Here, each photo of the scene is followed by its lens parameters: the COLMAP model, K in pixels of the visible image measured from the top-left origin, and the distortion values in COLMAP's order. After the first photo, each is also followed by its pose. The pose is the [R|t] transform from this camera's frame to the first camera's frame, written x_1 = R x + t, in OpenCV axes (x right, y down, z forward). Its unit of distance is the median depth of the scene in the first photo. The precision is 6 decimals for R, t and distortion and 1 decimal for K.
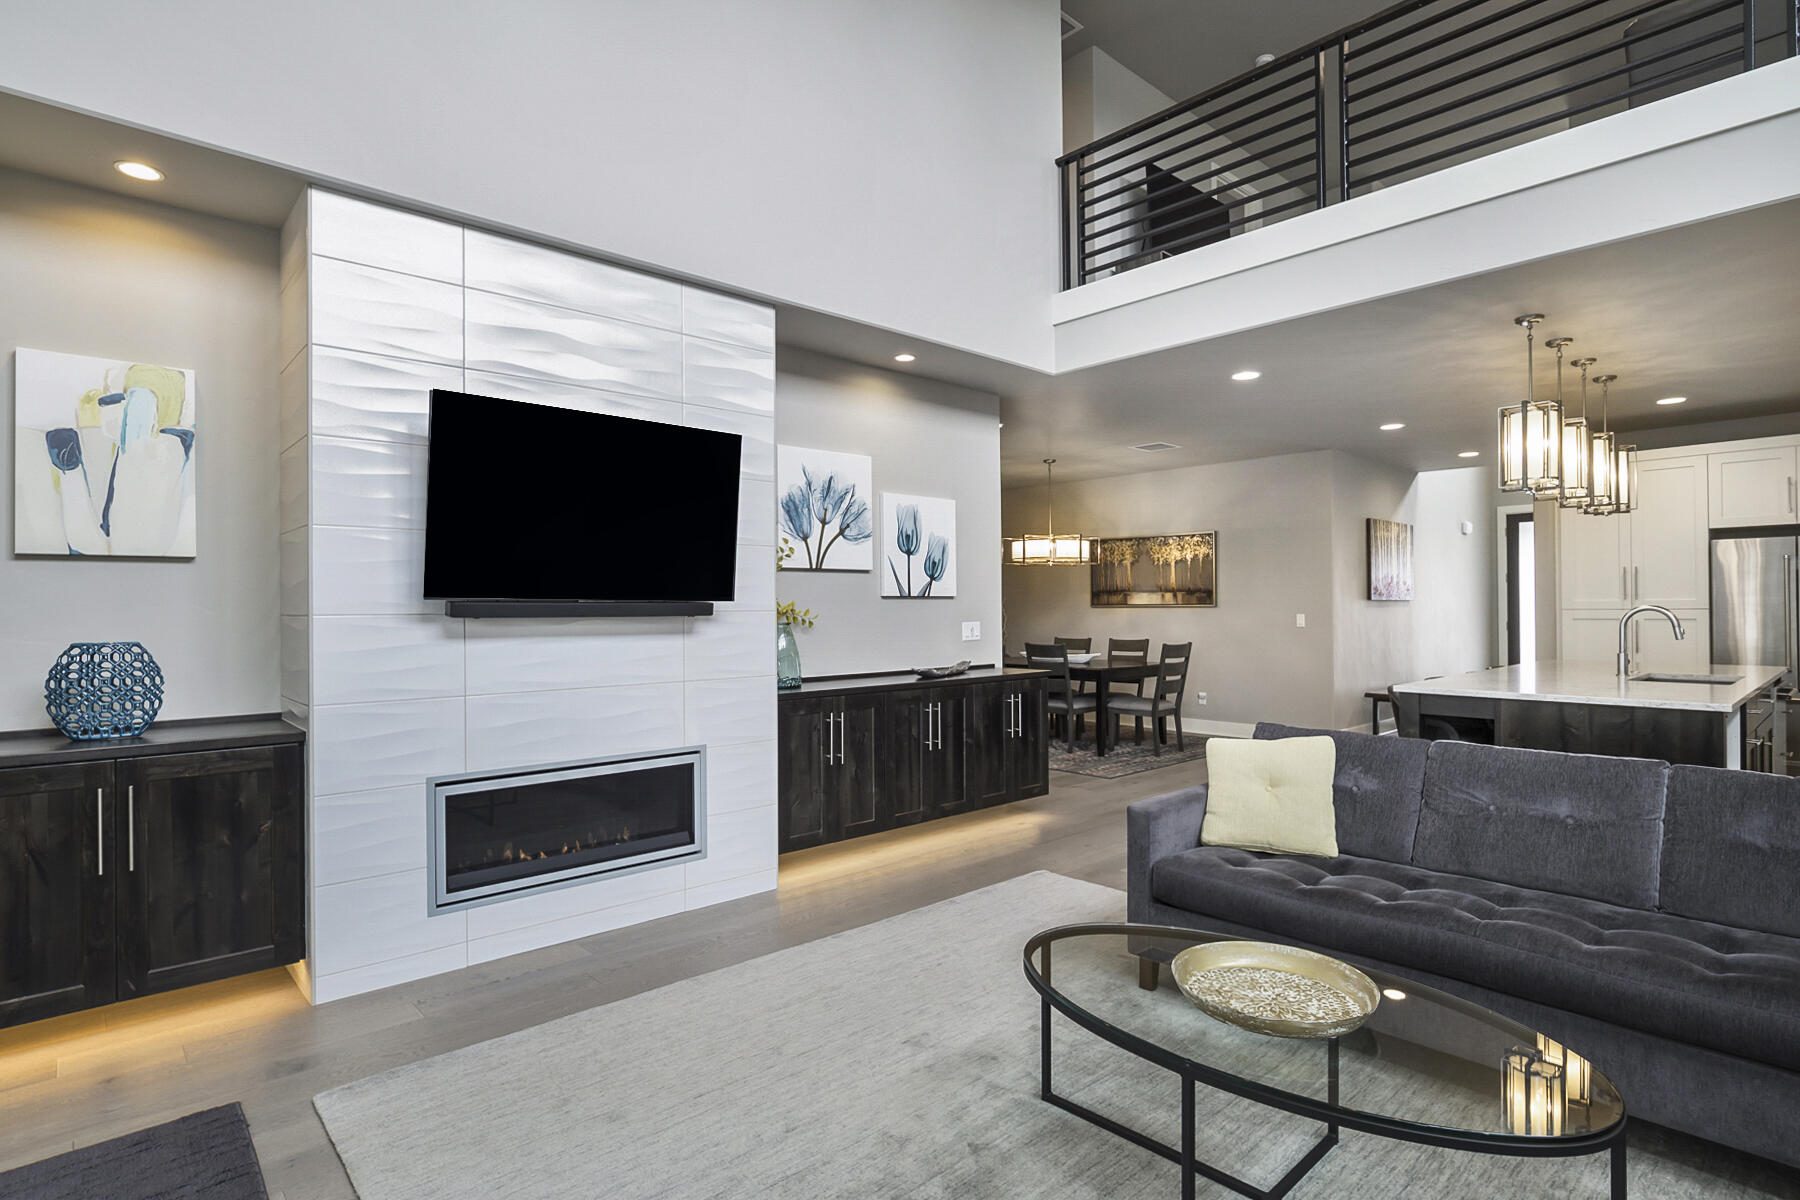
lens RADIAL K [[905.6, 0, 894.2], [0, 905.6, 601.1], [0, 0, 1]] dist [-0.023262, 0.009415]
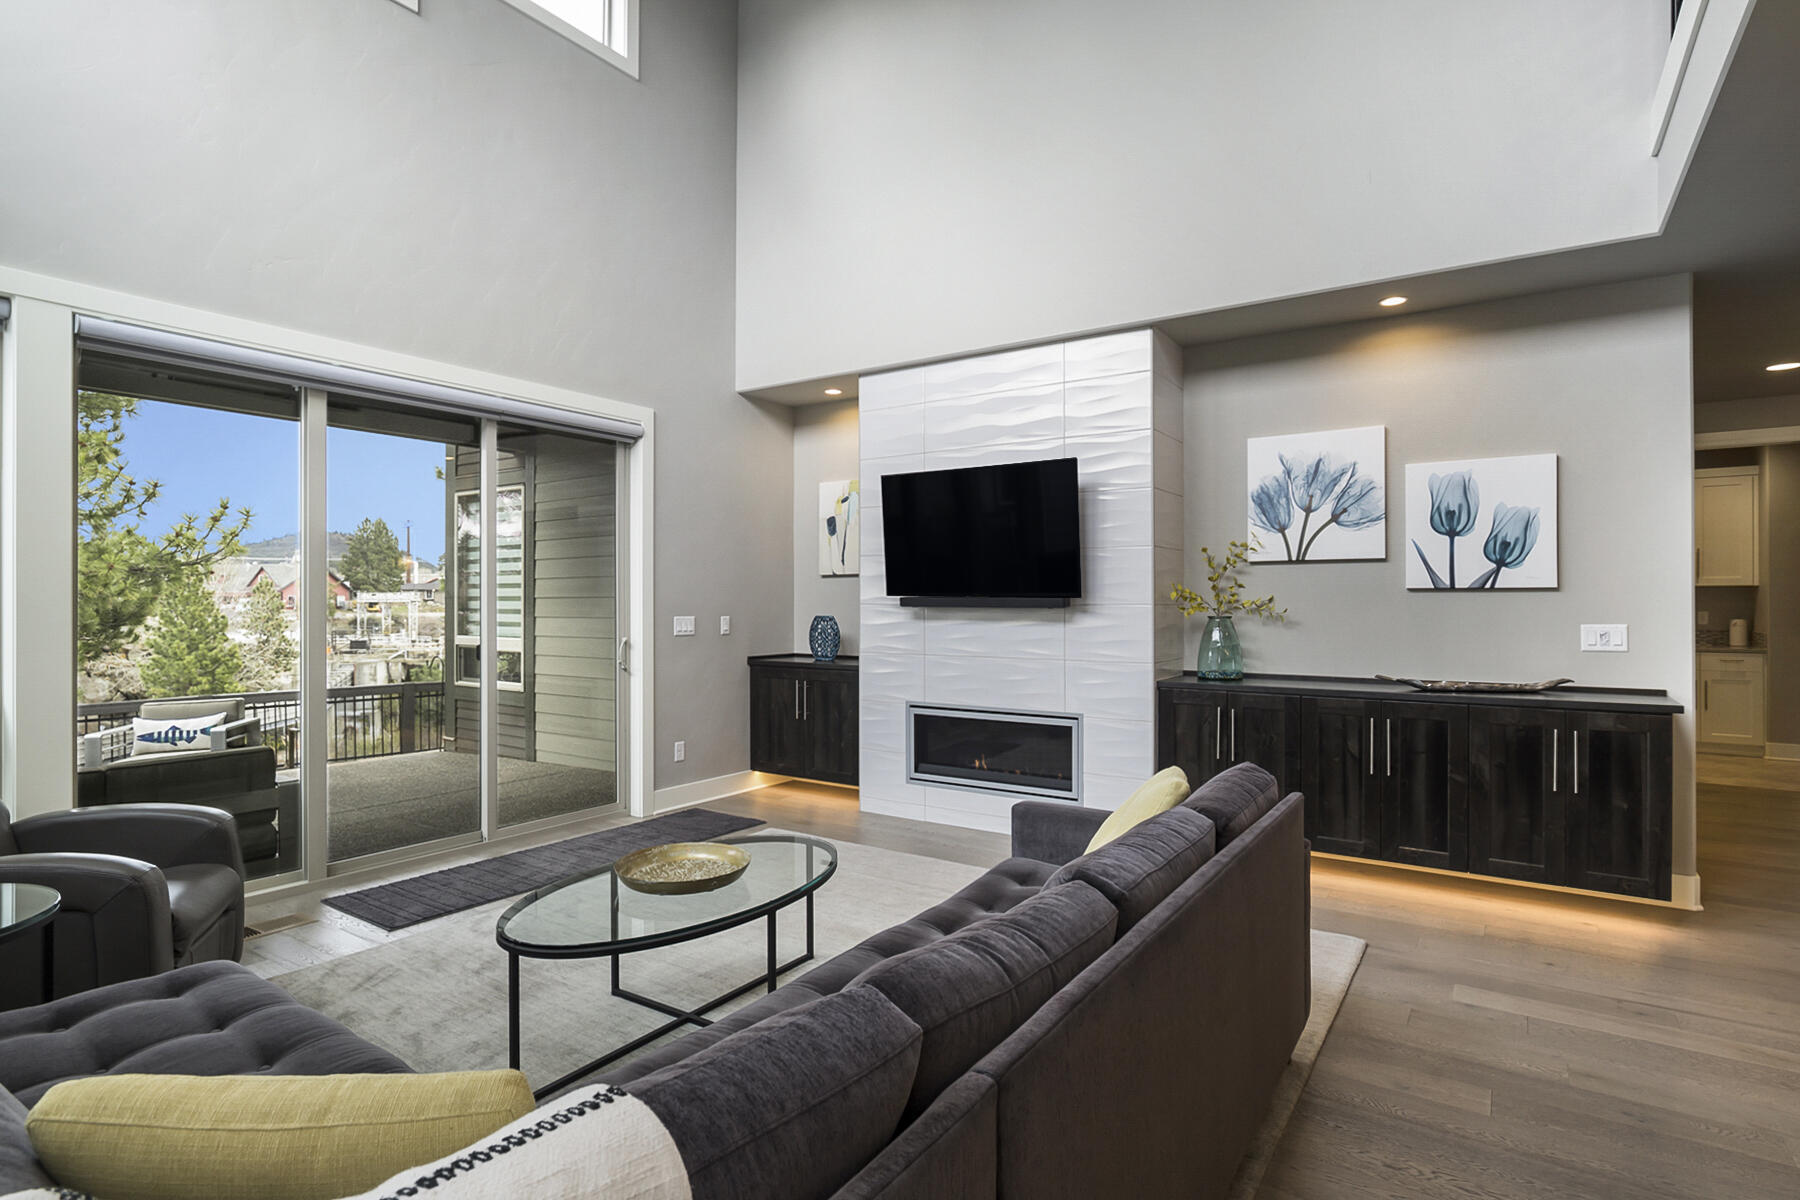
lens RADIAL K [[905.6, 0, 906.7], [0, 905.6, 594.6], [0, 0, 1]] dist [-0.023262, 0.009415]
pose [[0.238572, 0.000766, -0.971125, 0.725975], [0.005726, 0.999981, 0.002195, -0.004706], [0.971108, -0.006084, 0.238563, 0.380105]]
